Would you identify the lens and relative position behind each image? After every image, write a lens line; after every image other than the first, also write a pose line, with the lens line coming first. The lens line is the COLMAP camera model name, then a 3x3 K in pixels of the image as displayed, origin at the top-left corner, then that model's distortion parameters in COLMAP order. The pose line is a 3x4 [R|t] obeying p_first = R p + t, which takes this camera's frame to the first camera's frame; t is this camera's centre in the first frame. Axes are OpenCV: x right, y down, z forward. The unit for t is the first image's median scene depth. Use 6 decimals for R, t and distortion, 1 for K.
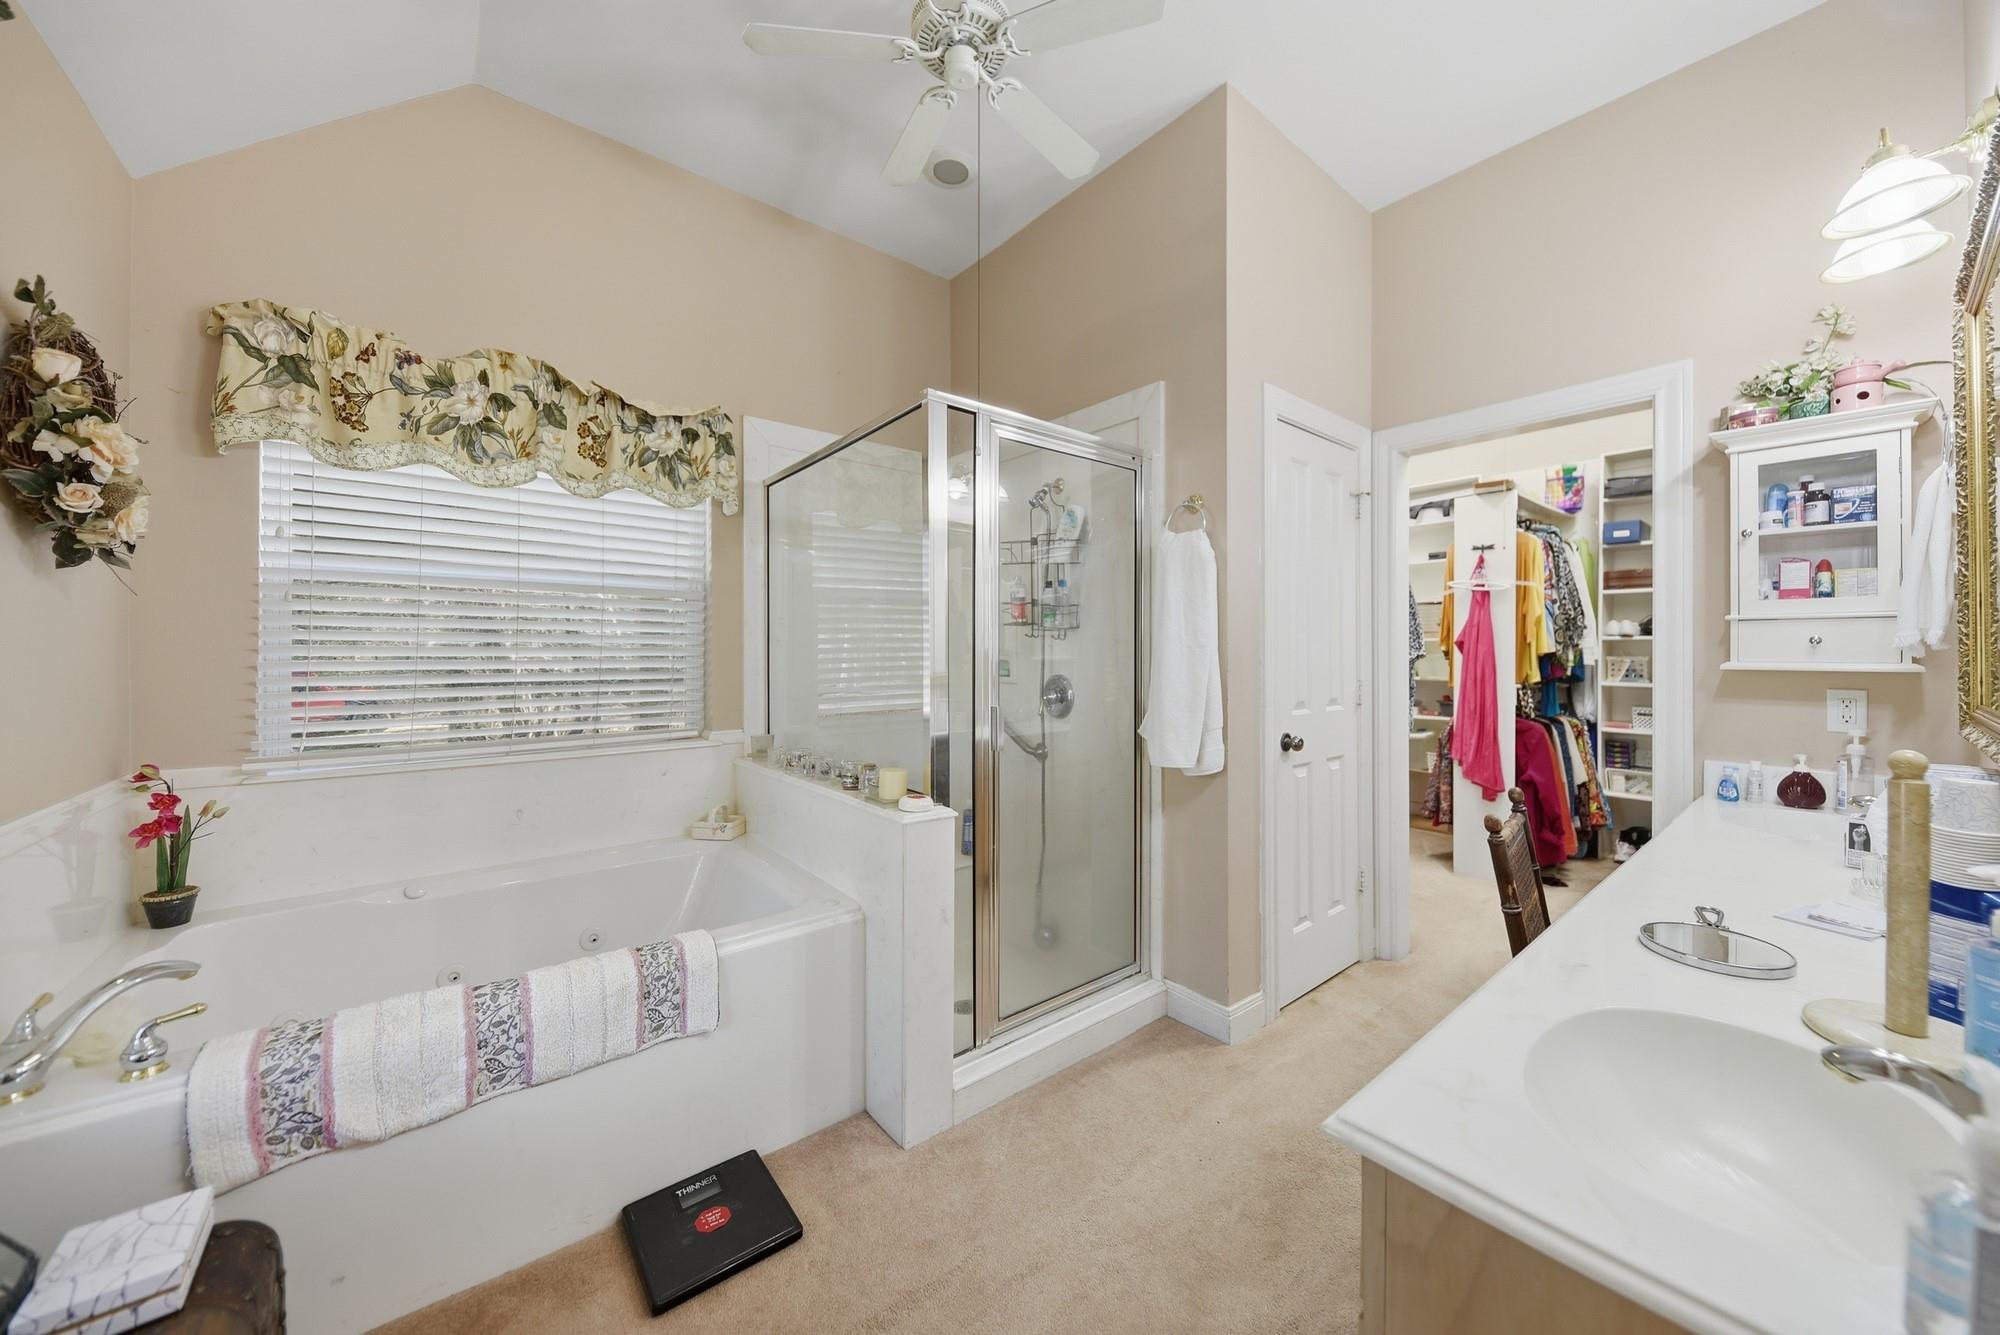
lens RADIAL K [[712.3, 0, 1007.4], [0, 712.3, 681.4], [0, 0, 1]] dist [-0.008387, -0.000125]
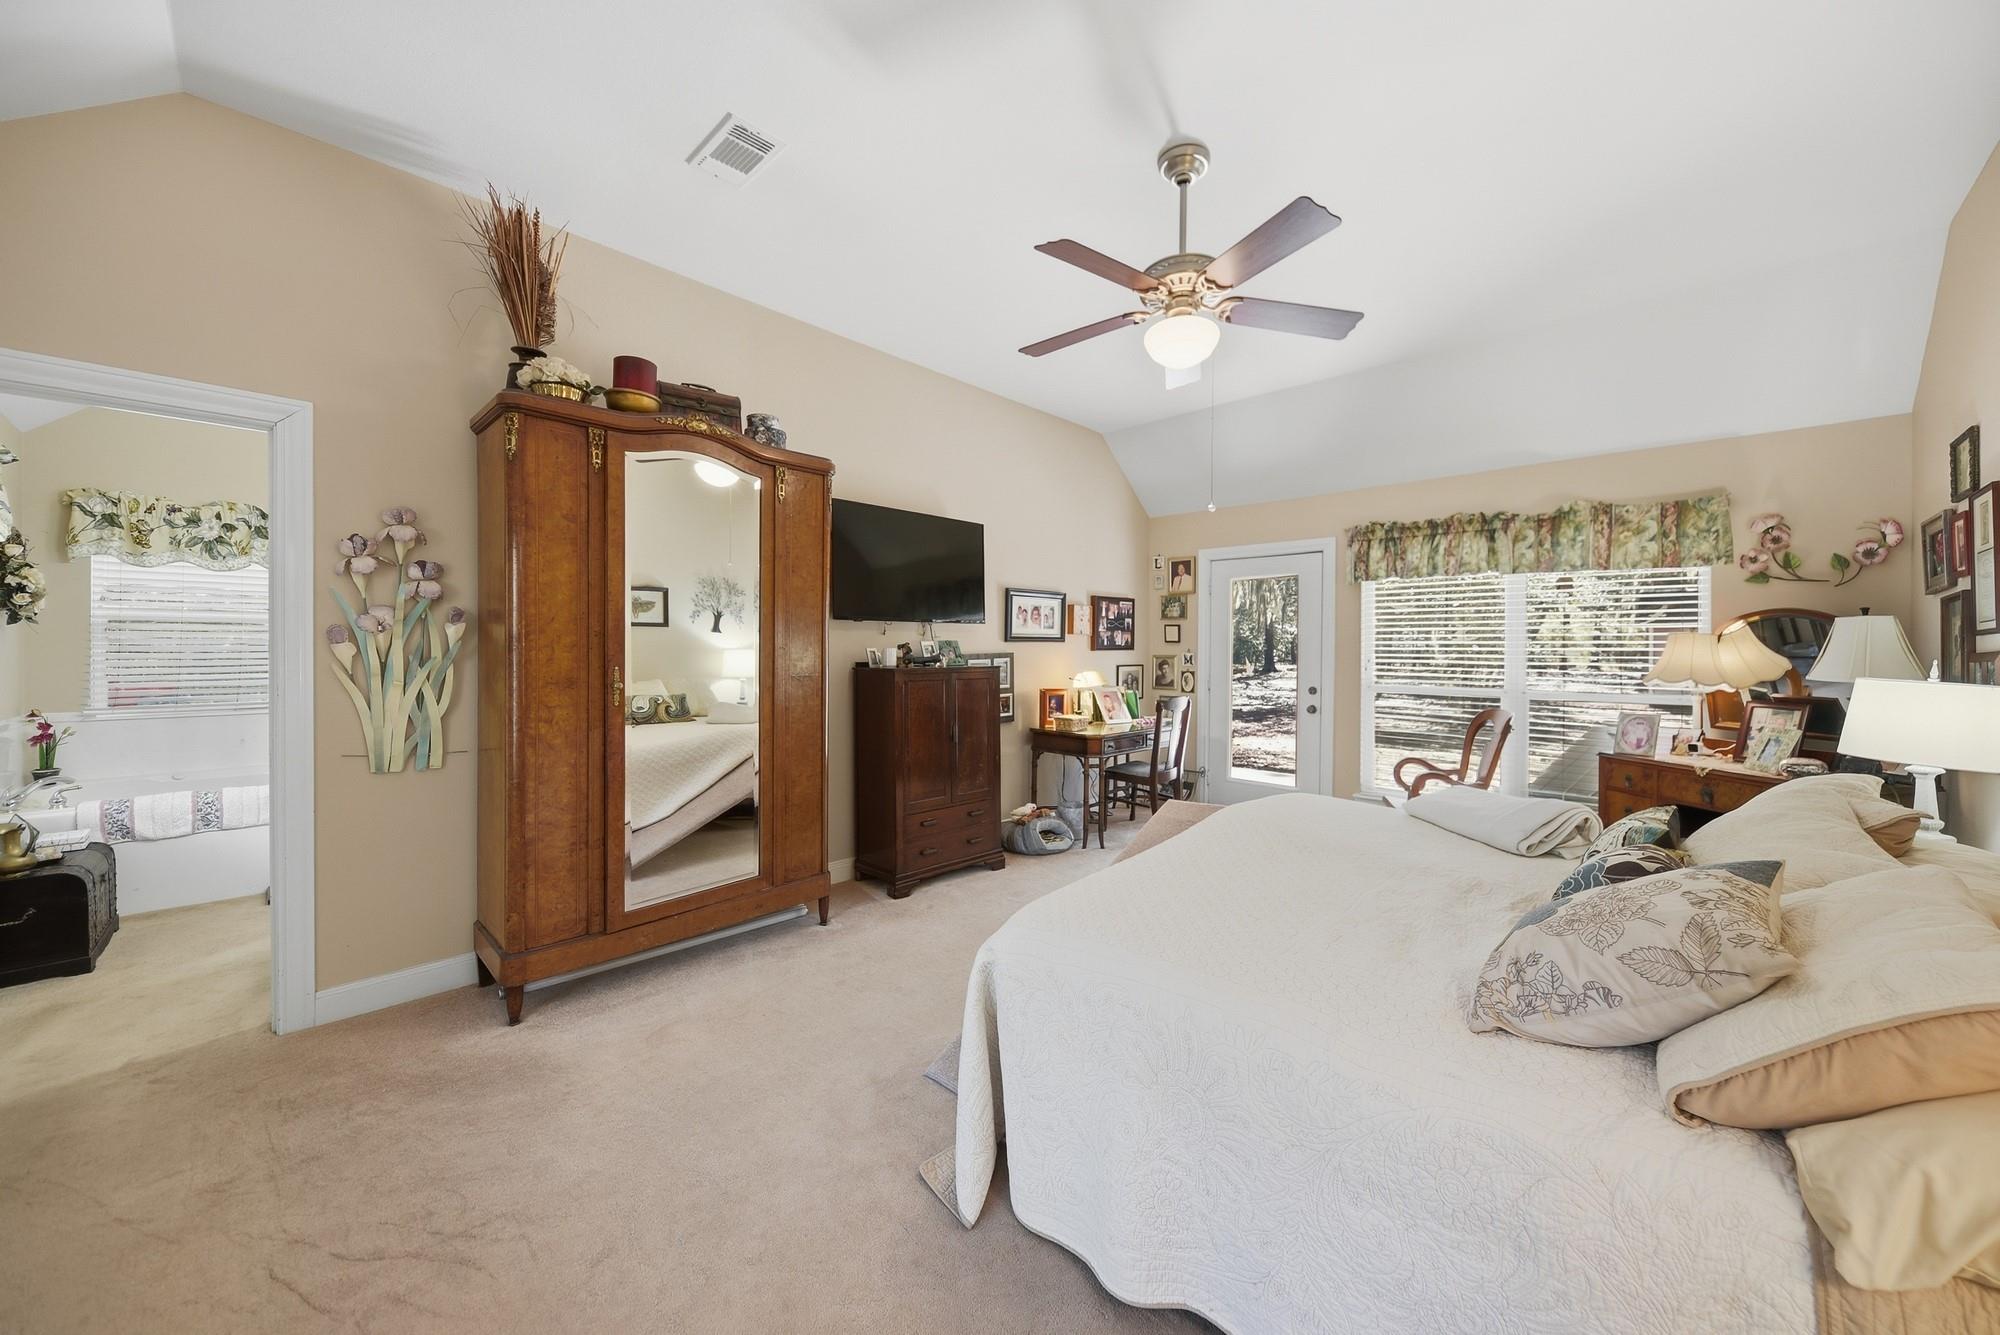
lens RADIAL K [[712.3, 0, 990.7], [0, 712.3, 671.5], [0, 0, 1]] dist [-0.008387, -0.000125]
pose [[0.991659, -0.003723, 0.128835, 1.304612], [0.003916, 0.999992, -0.001249, 0.014678], [-0.128829, 0.001743, 0.991665, -1.399460]]
